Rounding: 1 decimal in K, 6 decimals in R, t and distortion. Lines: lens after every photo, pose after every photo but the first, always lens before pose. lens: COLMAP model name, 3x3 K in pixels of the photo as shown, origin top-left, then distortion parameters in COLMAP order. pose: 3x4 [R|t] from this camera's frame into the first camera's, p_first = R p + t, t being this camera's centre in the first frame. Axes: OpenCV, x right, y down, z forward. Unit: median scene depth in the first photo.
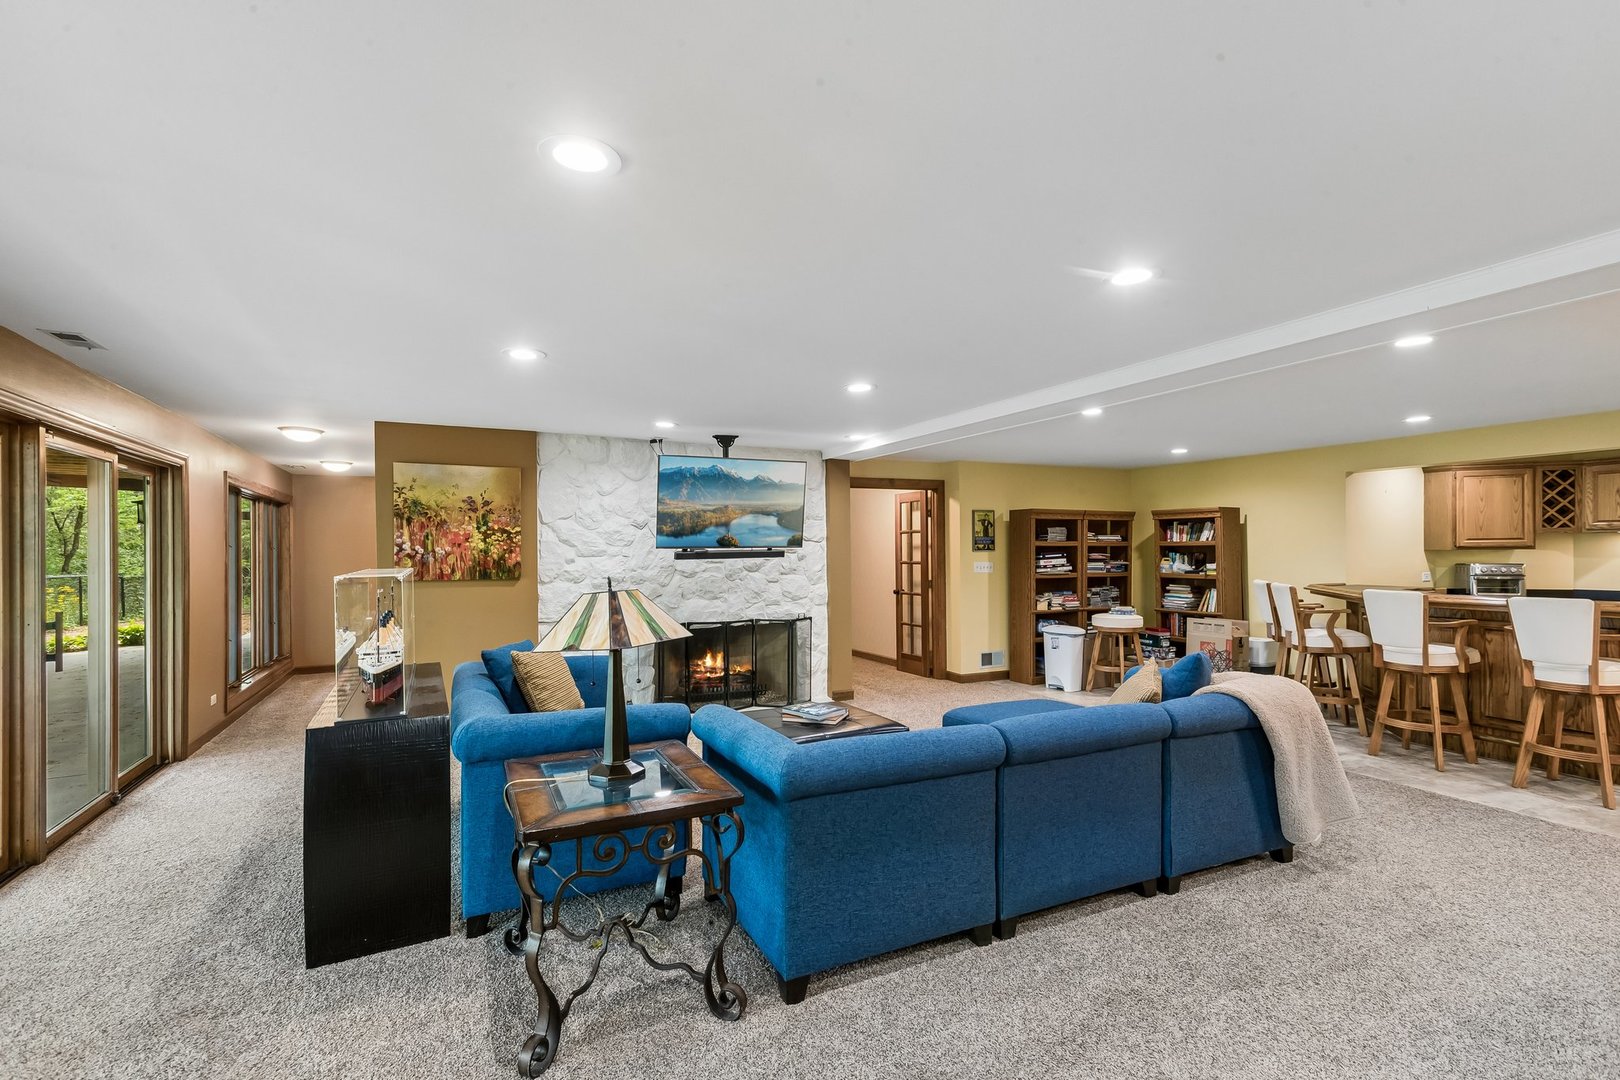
lens RADIAL K [[745.2, 0, 810.7], [0, 745.2, 557.4], [0, 0, 1]] dist [0.017504, 0.000559]
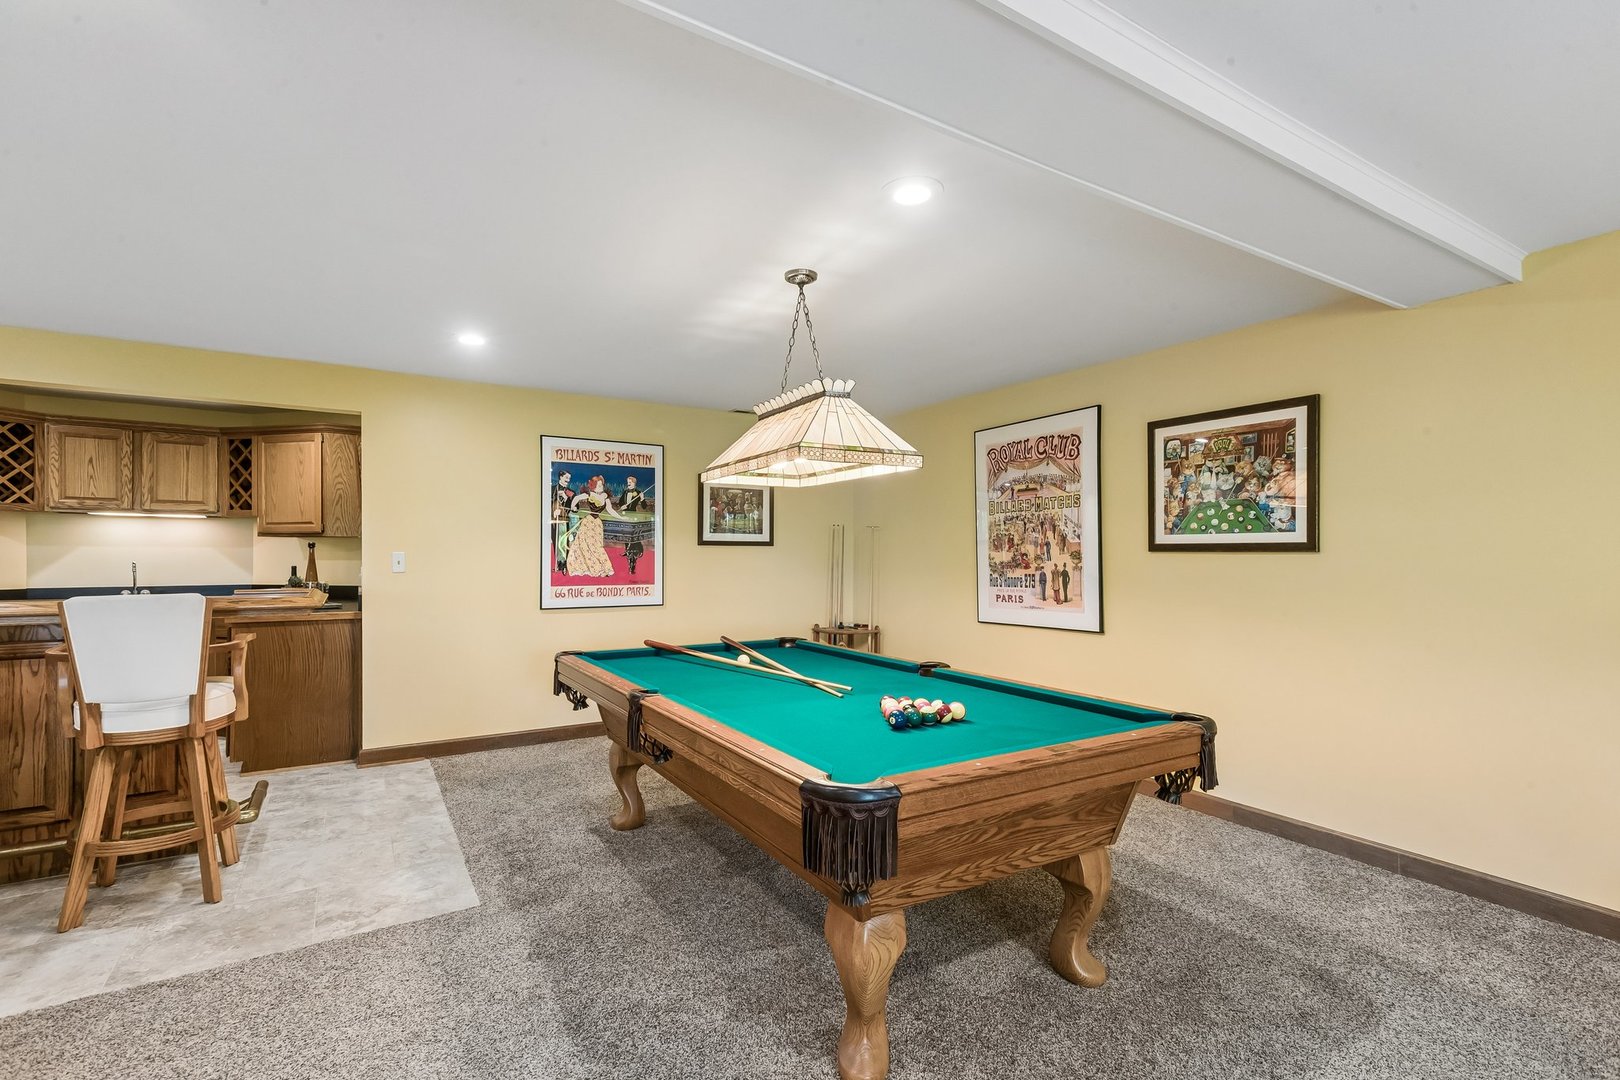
lens RADIAL K [[745.2, 0, 813.0], [0, 745.2, 555.9], [0, 0, 1]] dist [0.017504, 0.000559]
pose [[-0.101601, 0.003051, 0.994821, 0.235598], [0.005620, 0.999981, -0.002493, 0.020159], [-0.994809, 0.005337, -0.101616, 0.386693]]
